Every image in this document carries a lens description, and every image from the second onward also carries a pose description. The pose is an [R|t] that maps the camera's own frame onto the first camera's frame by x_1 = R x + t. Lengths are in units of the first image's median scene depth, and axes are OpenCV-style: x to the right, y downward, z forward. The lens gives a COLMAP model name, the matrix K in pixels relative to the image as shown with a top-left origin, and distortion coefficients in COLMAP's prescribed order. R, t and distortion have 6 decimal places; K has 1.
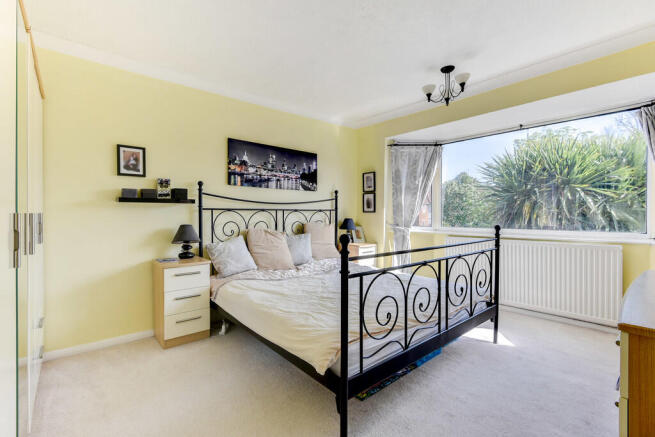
lens RADIAL K [[289.0, 0, 327.5], [0, 289.0, 218.5], [0, 0, 1]] dist [0.000196, -0.000046]
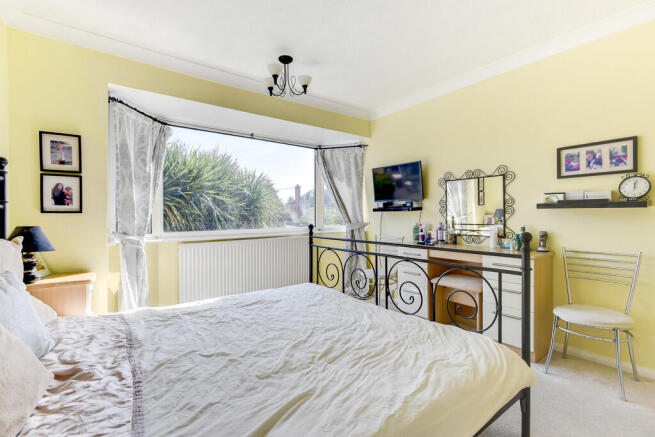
lens RADIAL K [[289.0, 0, 327.5], [0, 289.0, 218.5], [0, 0, 1]] dist [0.000196, -0.000046]
pose [[0.094521, -0.010986, 0.995462, -0.330297], [0.022198, 0.999714, 0.008925, -0.005581], [-0.995275, 0.021254, 0.094738, 0.514221]]
